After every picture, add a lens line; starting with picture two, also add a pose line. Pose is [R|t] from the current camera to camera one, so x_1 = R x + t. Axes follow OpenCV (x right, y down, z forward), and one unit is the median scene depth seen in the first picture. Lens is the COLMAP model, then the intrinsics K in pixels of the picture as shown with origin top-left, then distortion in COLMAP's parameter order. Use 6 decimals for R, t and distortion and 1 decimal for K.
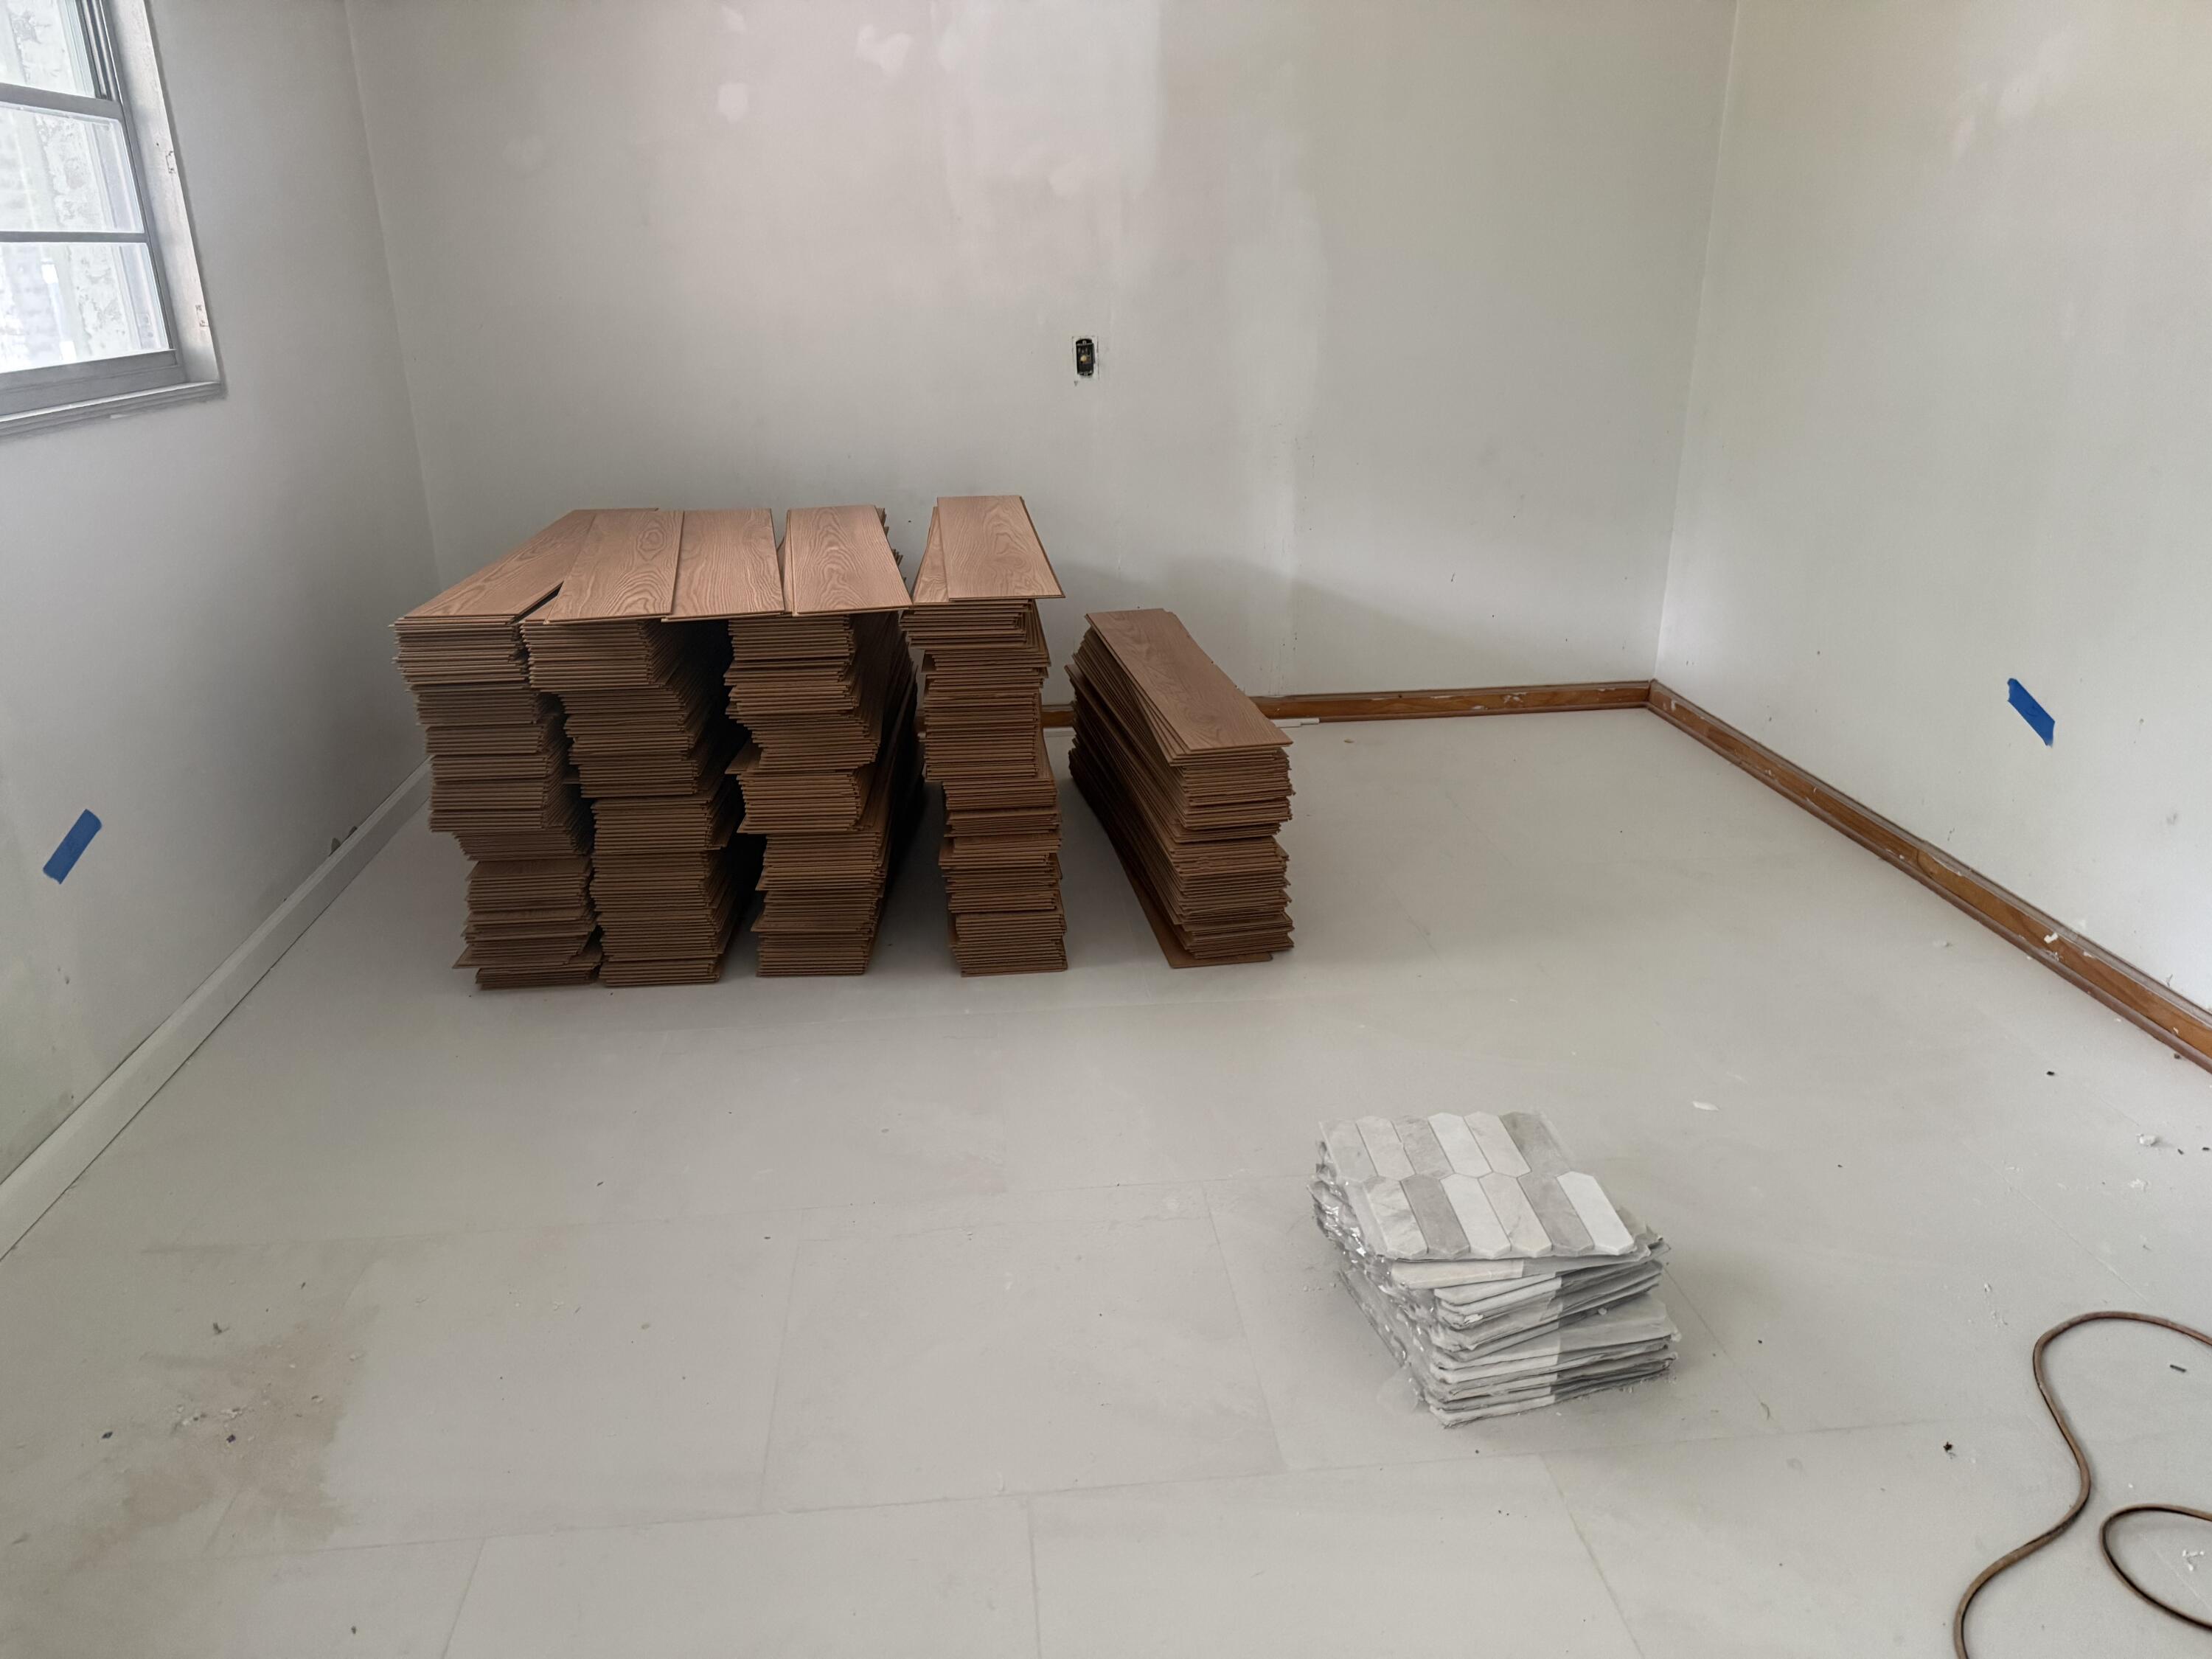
lens RADIAL K [[1565.1, 0, 1098.6], [0, 1565.1, 838.4], [0, 0, 1]] dist [0.029995, -0.043183]
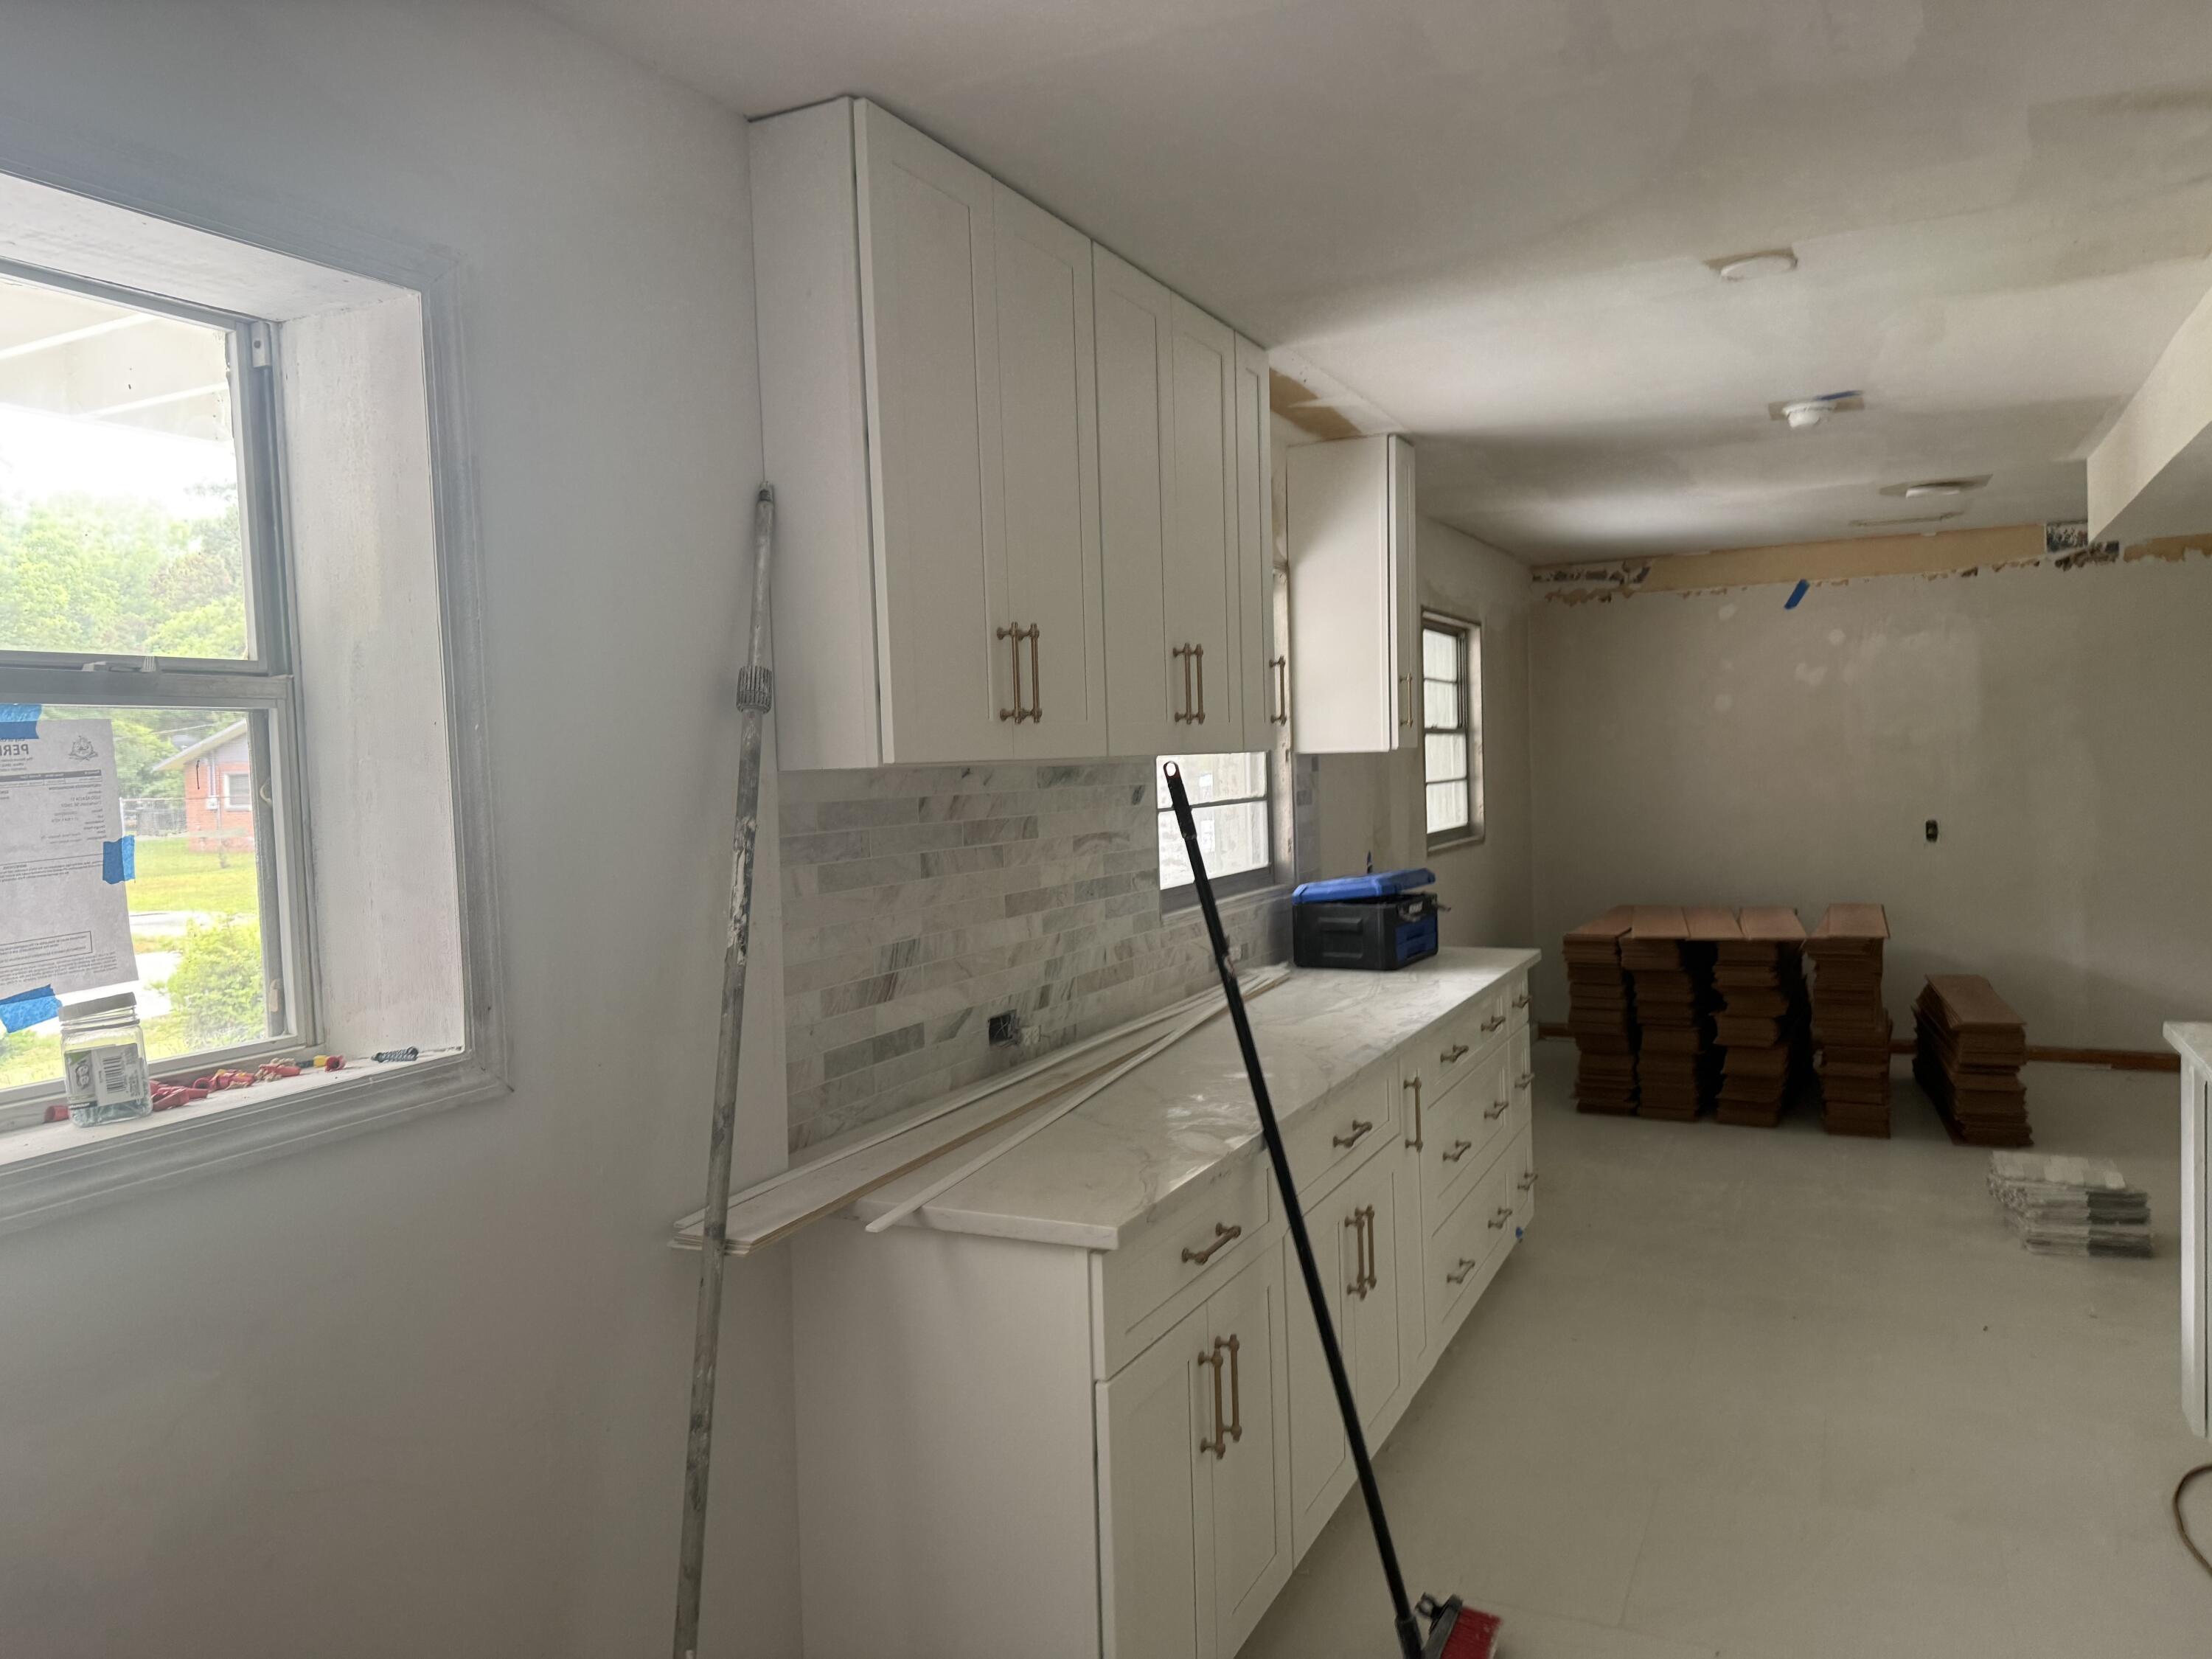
lens RADIAL K [[1569.5, 0, 1112.0], [0, 1569.5, 825.7], [0, 0, 1]] dist [0.034966, -0.030644]
pose [[0.853810, 0.004928, -0.520562, 0.175130], [-0.161812, 0.952936, -0.256378, 0.378801], [0.494798, 0.303132, 0.814424, -1.169782]]
